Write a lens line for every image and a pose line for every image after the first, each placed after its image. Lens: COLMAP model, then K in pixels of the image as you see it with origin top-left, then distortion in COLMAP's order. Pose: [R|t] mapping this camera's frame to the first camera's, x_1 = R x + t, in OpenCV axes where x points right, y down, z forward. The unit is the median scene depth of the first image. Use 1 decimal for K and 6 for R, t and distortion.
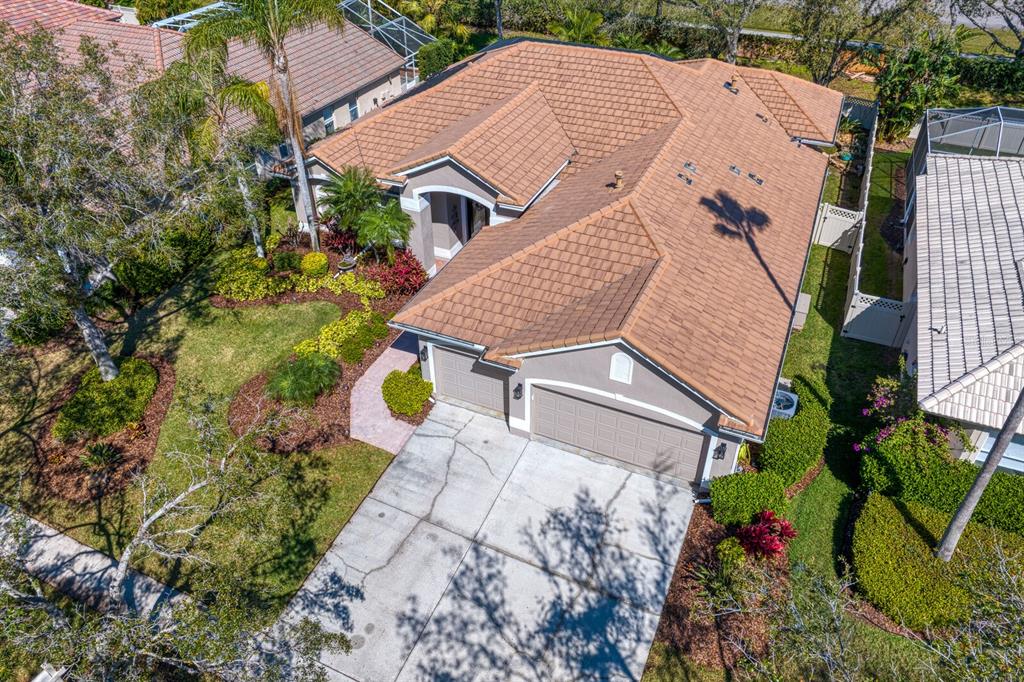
lens RADIAL K [[700.3, 0, 507.5], [0, 700.3, 336.9], [0, 0, 1]] dist [-0.011783, -0.003159]
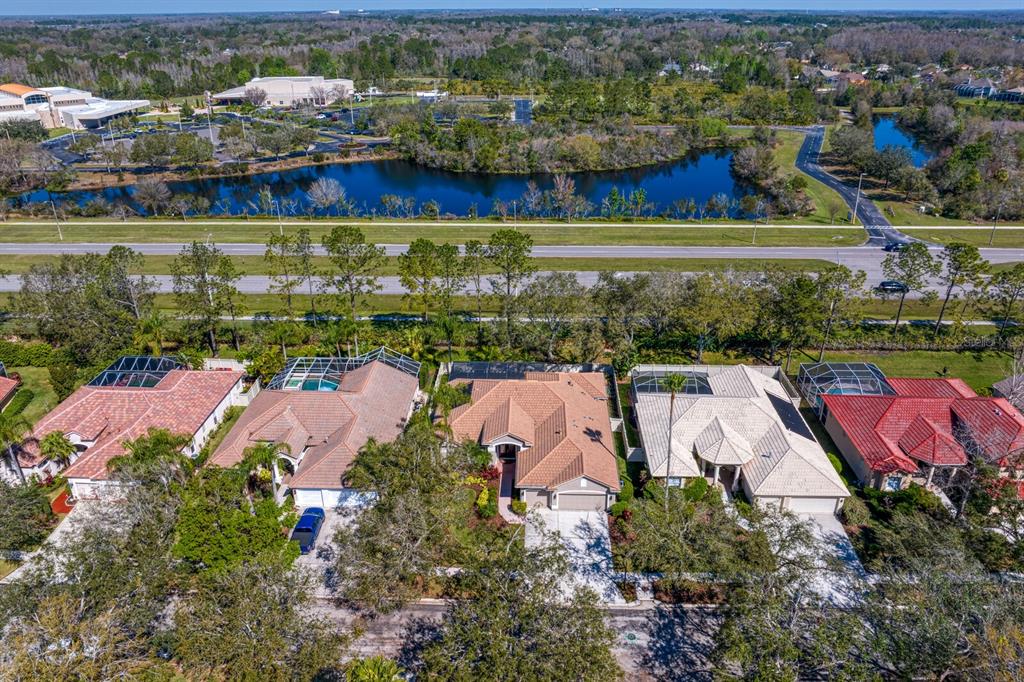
lens RADIAL K [[700.3, 0, 514.6], [0, 700.3, 338.8], [0, 0, 1]] dist [-0.011783, -0.003159]
pose [[0.924240, -0.156385, 0.348315, -1.221146], [0.230905, 0.955476, -0.183710, -0.080959], [-0.304077, 0.250220, 0.919199, -2.289076]]
